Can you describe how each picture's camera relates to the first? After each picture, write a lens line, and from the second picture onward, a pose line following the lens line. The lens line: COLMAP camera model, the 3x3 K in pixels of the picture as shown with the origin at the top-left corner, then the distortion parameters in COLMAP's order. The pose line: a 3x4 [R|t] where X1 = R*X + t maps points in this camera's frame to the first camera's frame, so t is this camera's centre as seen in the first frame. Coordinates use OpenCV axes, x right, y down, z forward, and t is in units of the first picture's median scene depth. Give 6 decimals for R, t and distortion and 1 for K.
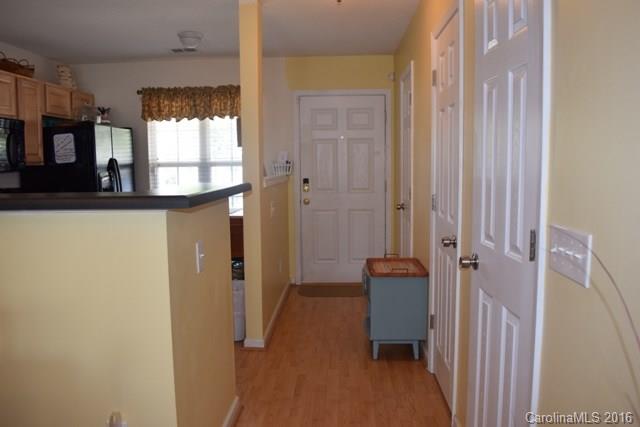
lens RADIAL K [[521.2, 0, 321.2], [0, 521.2, 214.4], [0, 0, 1]] dist [-0.071954, -0.001535]
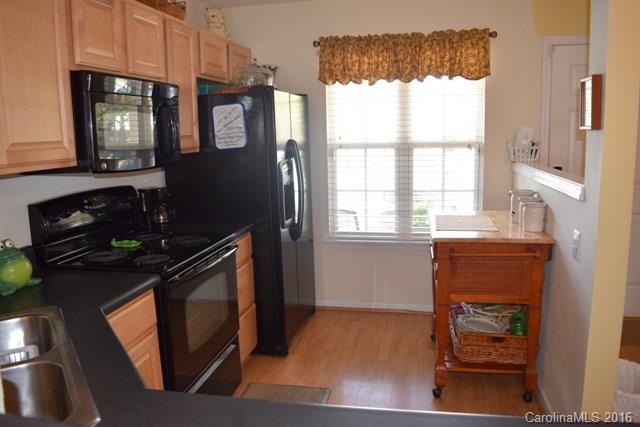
lens RADIAL K [[521.2, 0, 321.0], [0, 521.2, 211.6], [0, 0, 1]] dist [-0.071954, -0.001535]
pose [[0.986960, 0.015894, -0.160182, -0.239756], [-0.006089, 0.998087, 0.061517, -0.053354], [0.160853, -0.059739, 0.985169, 0.300328]]
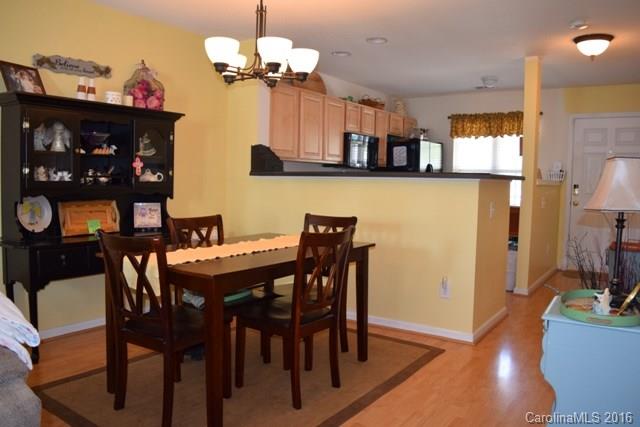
lens RADIAL K [[521.2, 0, 318.8], [0, 521.2, 218.4], [0, 0, 1]] dist [-0.071954, -0.001535]
pose [[0.857264, 0.066433, -0.510573, 0.078224], [-0.078528, 0.996910, -0.002139, 0.067159], [0.508853, 0.041928, 0.859832, -0.383931]]
